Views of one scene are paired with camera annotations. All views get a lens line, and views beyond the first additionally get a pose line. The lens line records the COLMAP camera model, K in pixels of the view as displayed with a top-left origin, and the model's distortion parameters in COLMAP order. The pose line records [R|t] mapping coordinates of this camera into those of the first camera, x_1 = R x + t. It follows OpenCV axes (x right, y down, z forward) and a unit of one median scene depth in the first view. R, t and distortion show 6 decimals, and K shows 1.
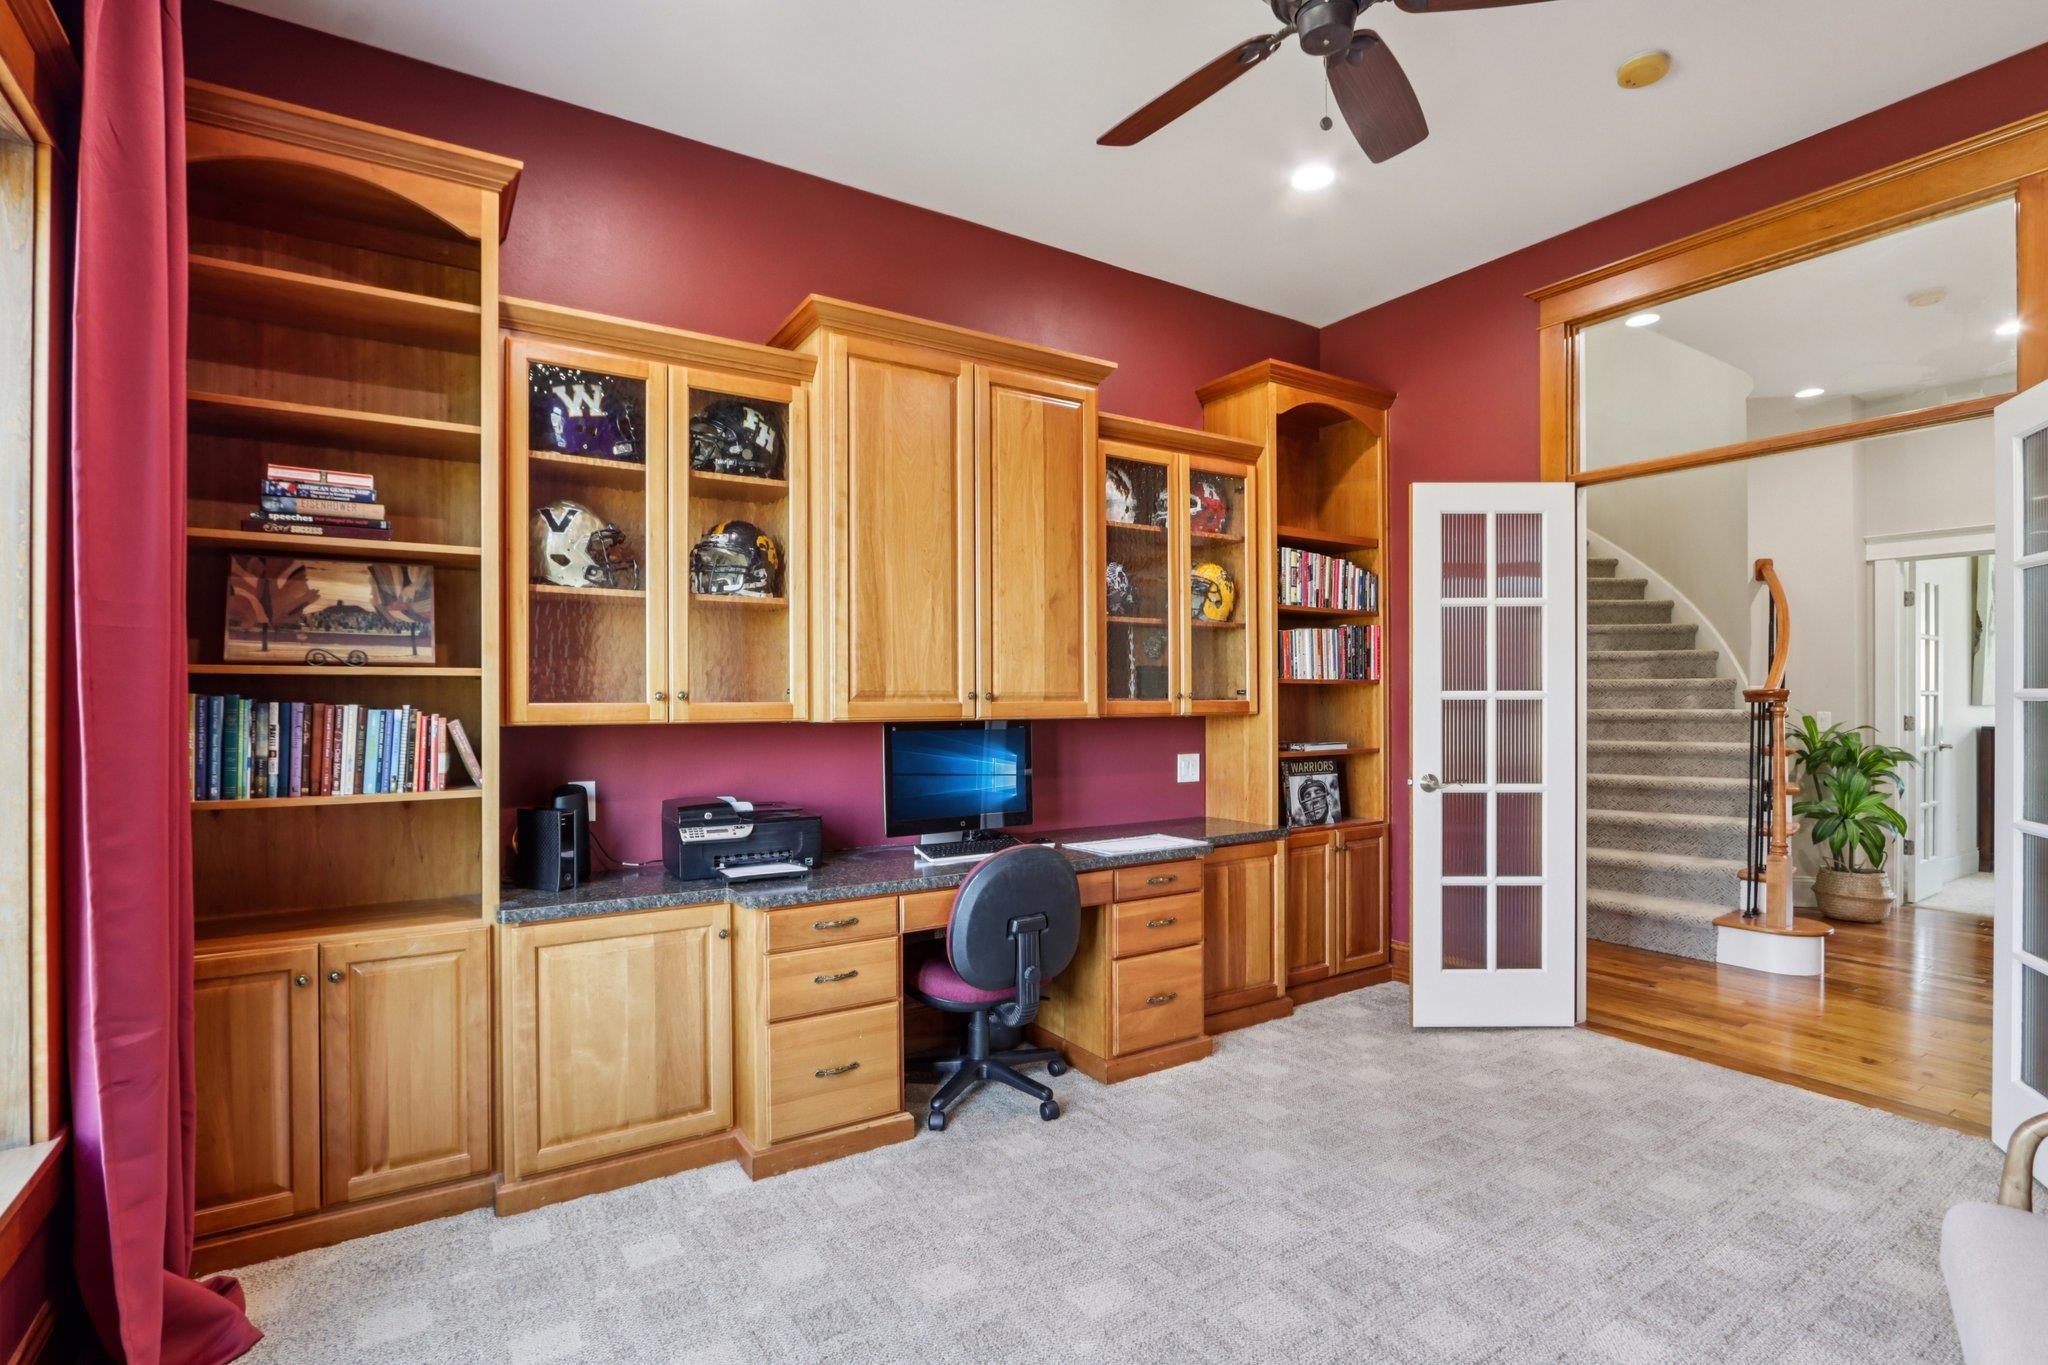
lens RADIAL K [[973.6, 0, 1015.0], [0, 973.6, 702.9], [0, 0, 1]] dist [-0.021804, 0.000774]
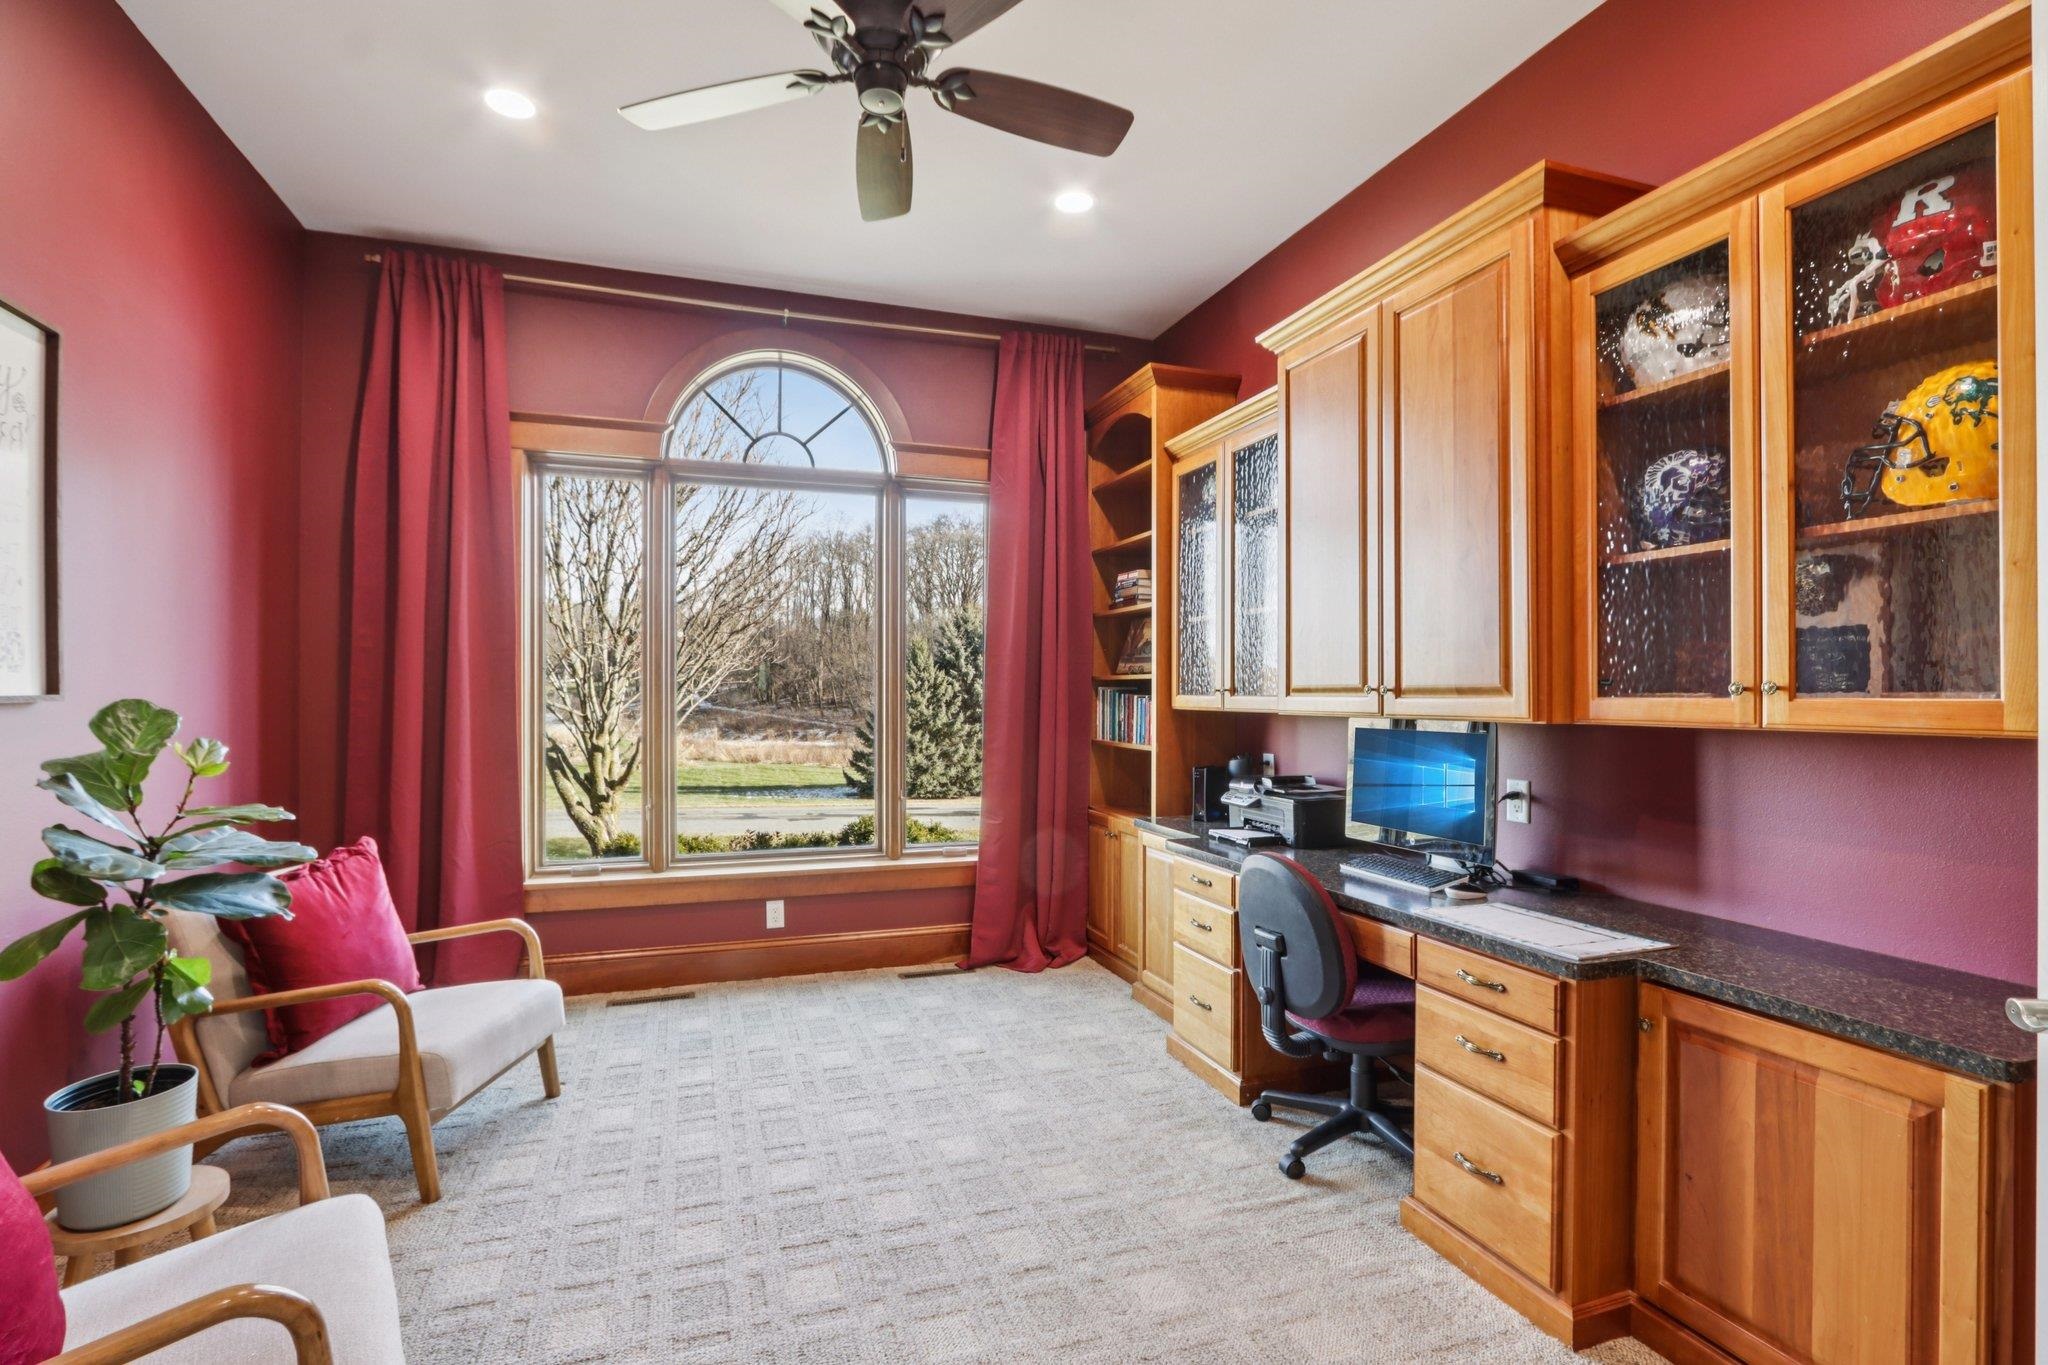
lens RADIAL K [[973.6, 0, 1017.4], [0, 973.6, 684.8], [0, 0, 1]] dist [-0.021804, 0.000774]
pose [[-0.251957, -0.007160, -0.967712, 0.865801], [-0.000006, 0.999973, -0.007397, -0.005529], [0.967738, -0.001858, -0.251951, 0.901040]]
